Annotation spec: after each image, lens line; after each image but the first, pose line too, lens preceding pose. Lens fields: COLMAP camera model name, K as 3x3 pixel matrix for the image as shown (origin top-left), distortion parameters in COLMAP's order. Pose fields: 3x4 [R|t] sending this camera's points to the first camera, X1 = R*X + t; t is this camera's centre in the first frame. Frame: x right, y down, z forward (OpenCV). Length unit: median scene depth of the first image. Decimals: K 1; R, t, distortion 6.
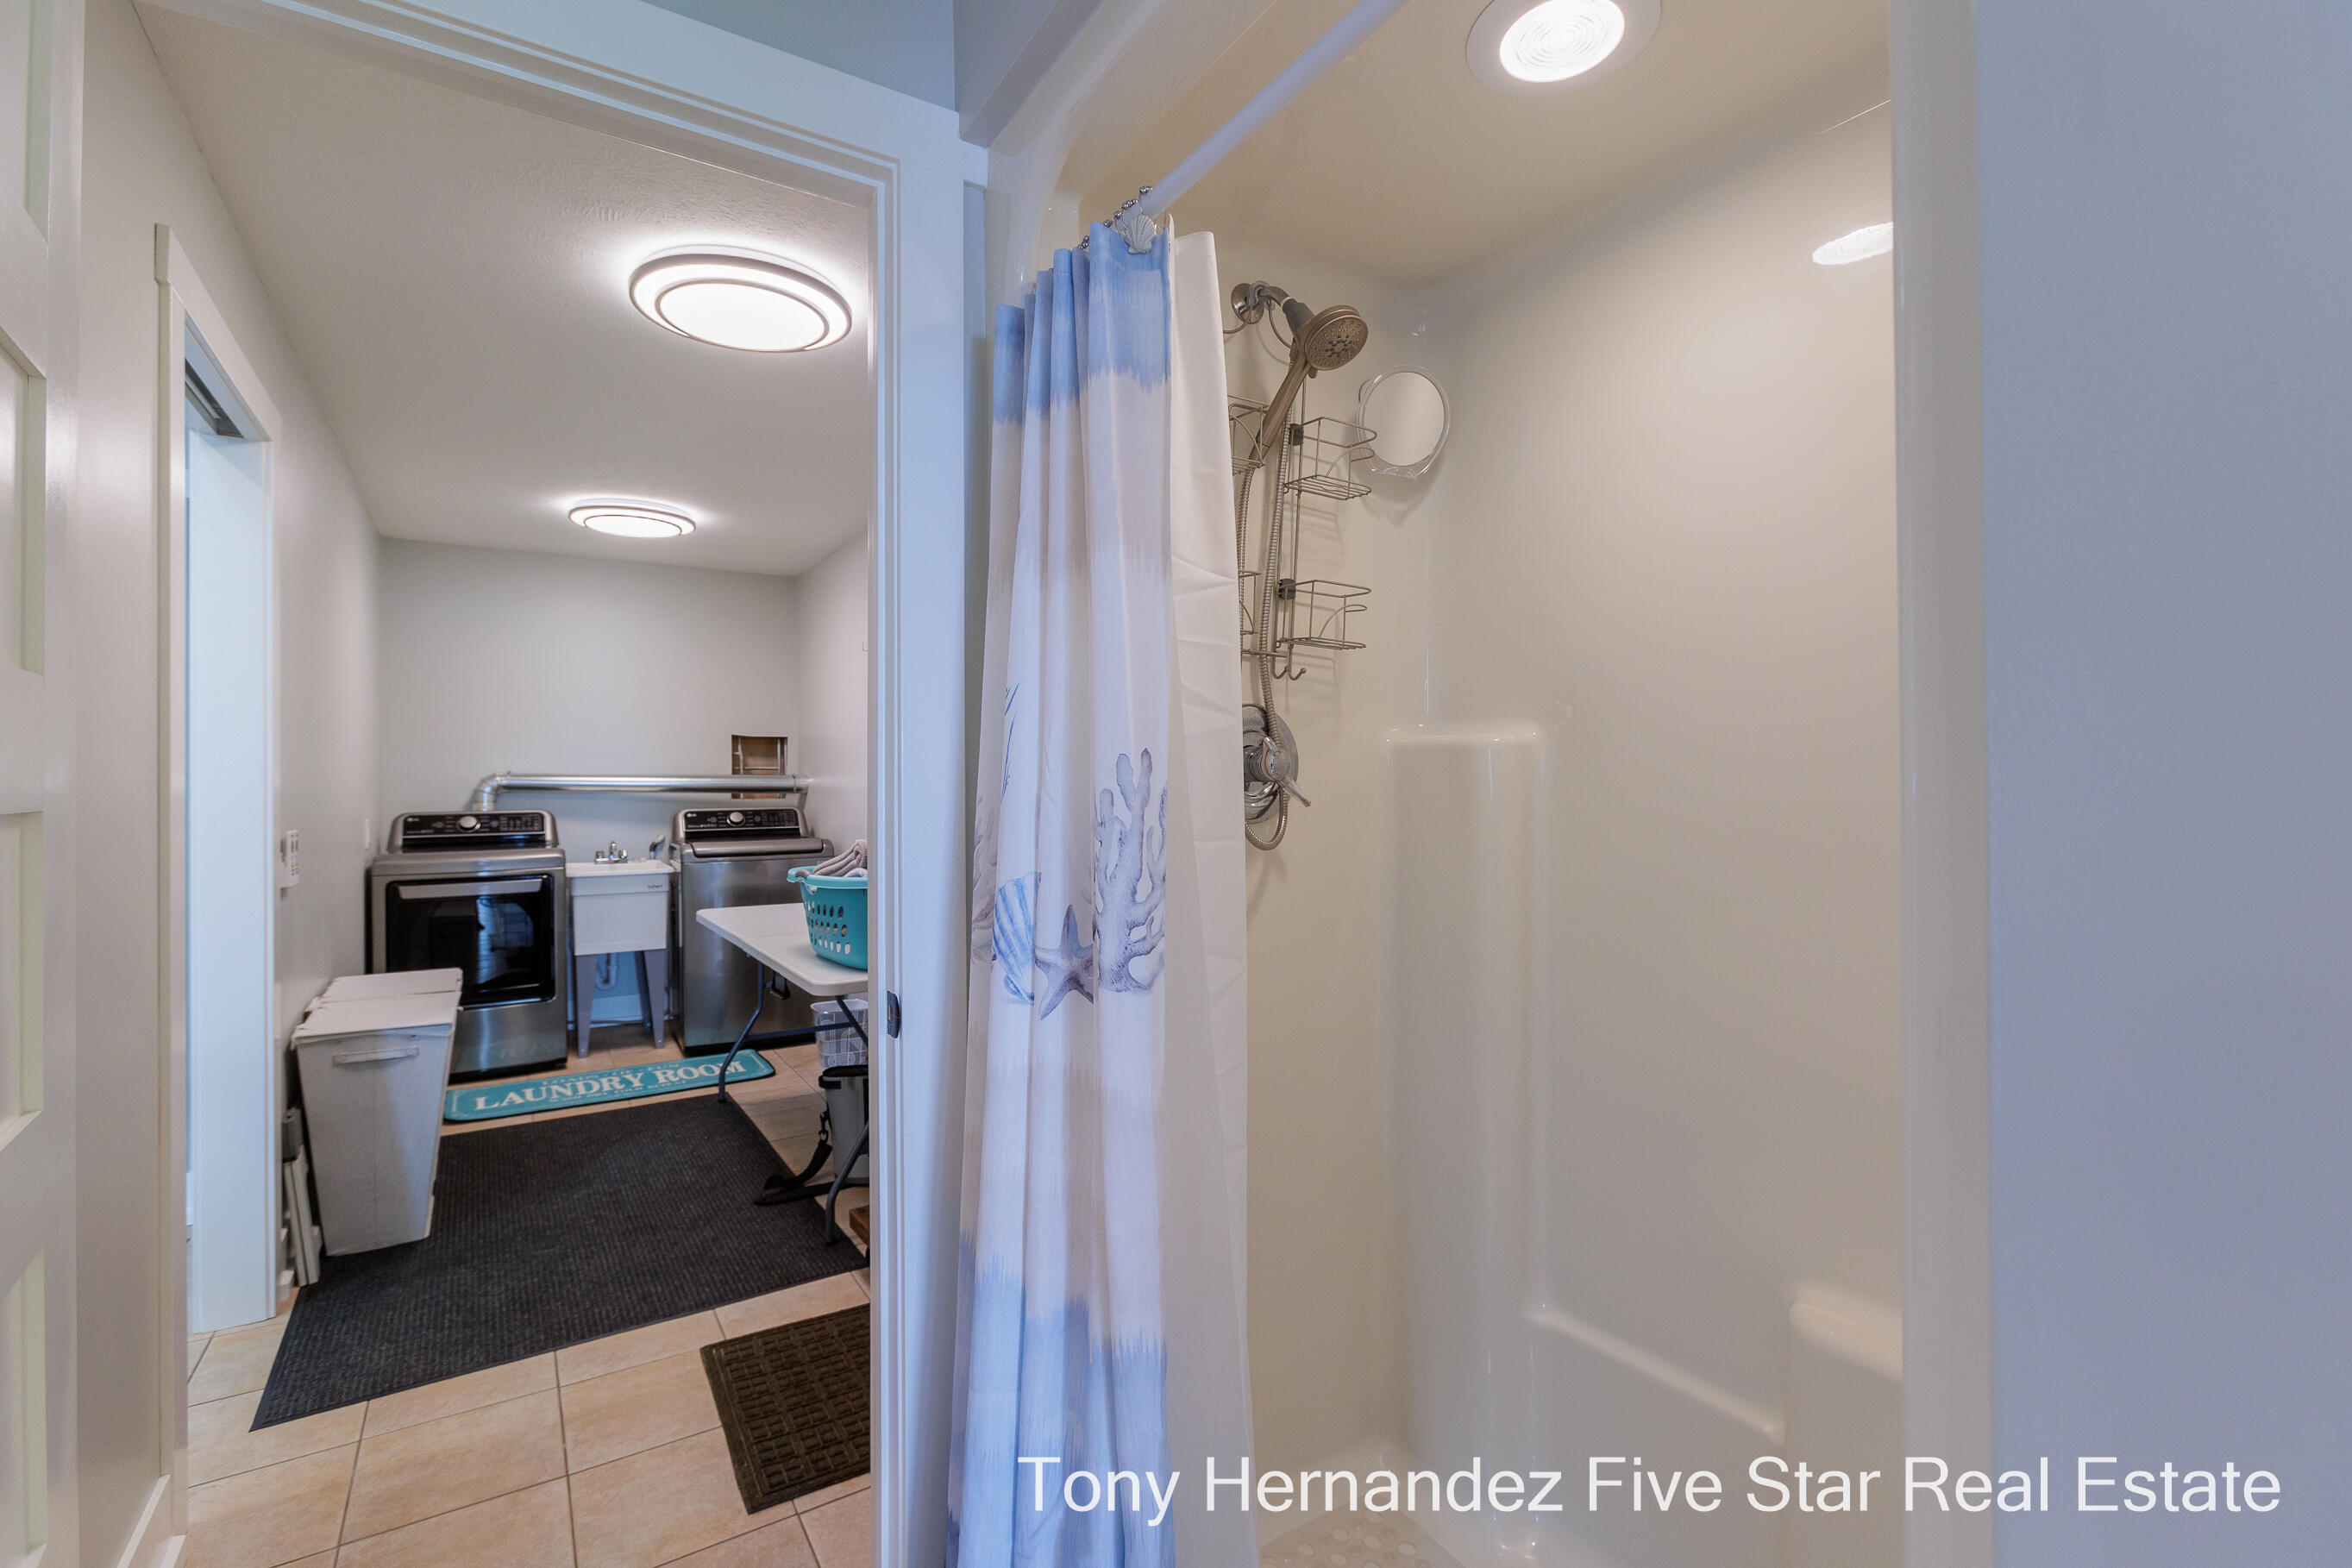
lens RADIAL K [[1083.2, 0, 1157.3], [0, 1083.2, 775.6], [0, 0, 1]] dist [-0.009527, 0.011872]
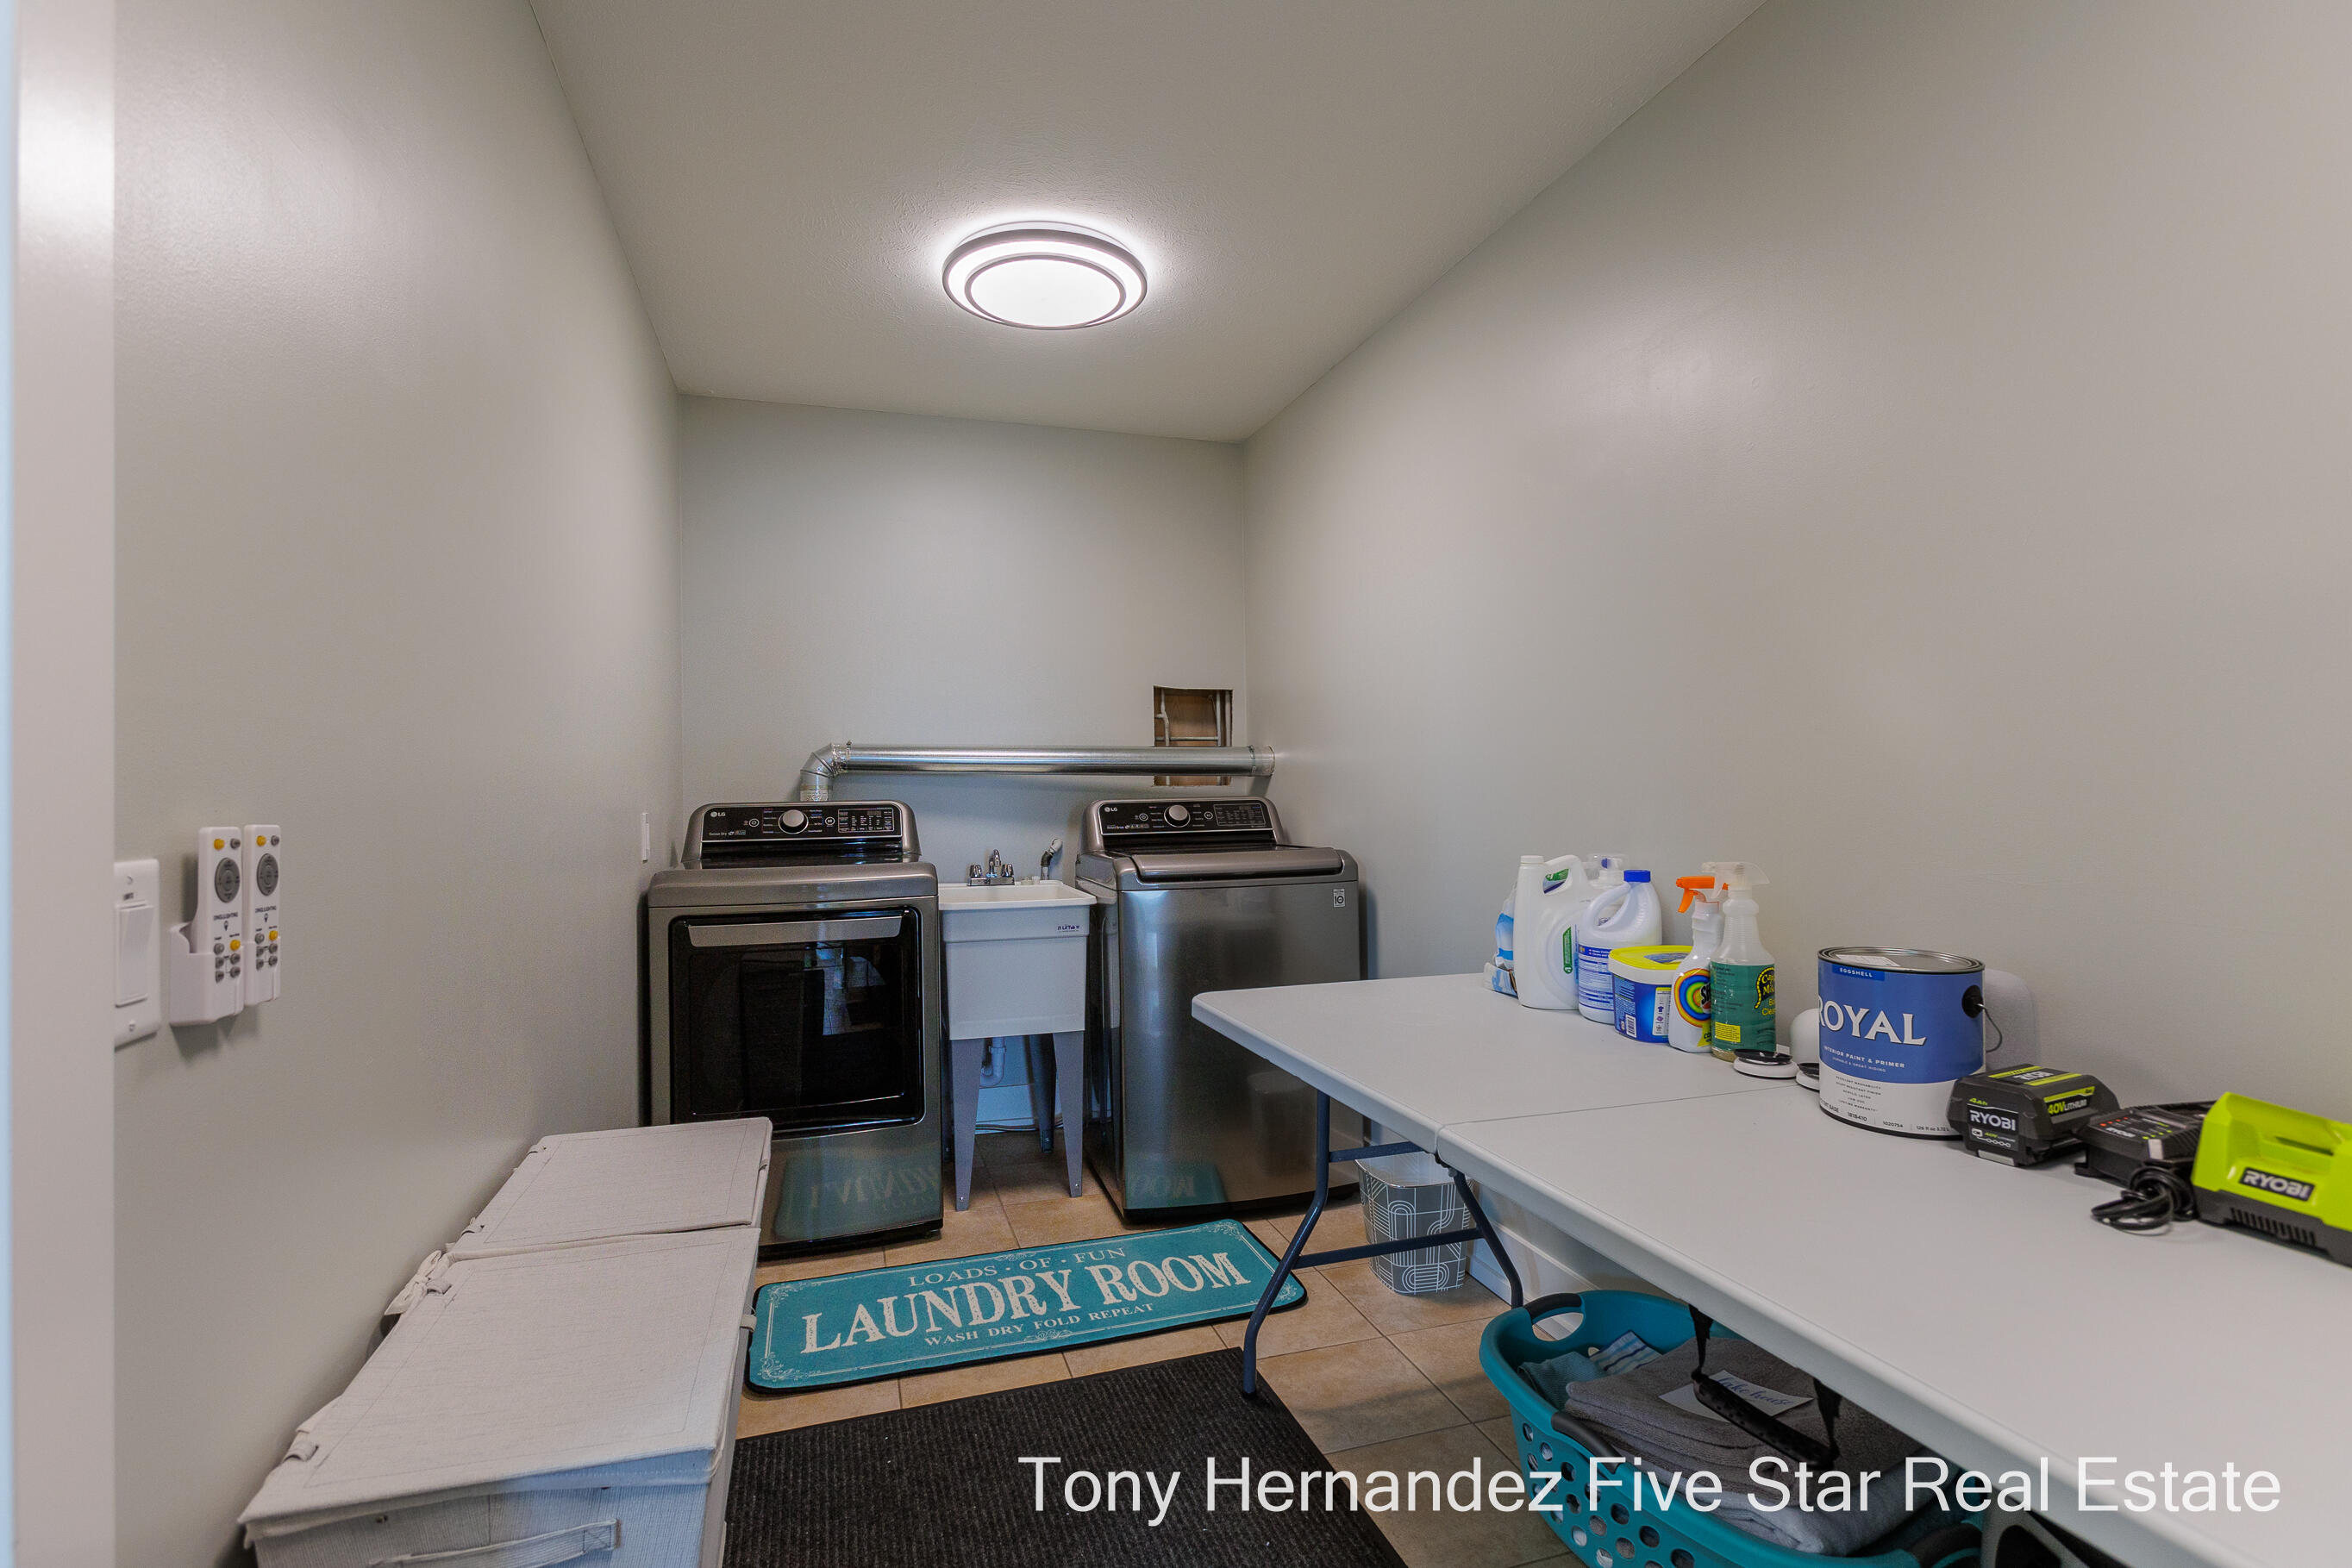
lens RADIAL K [[1083.1, 0, 1157.3], [0, 1083.1, 775.6], [0, 0, 1]] dist [-0.009527, 0.011872]
pose [[0.967309, -0.006626, -0.253514, -0.260545], [0.006431, 0.999978, -0.001597, 0.019450], [0.253519, -0.000086, 0.967330, 0.425730]]
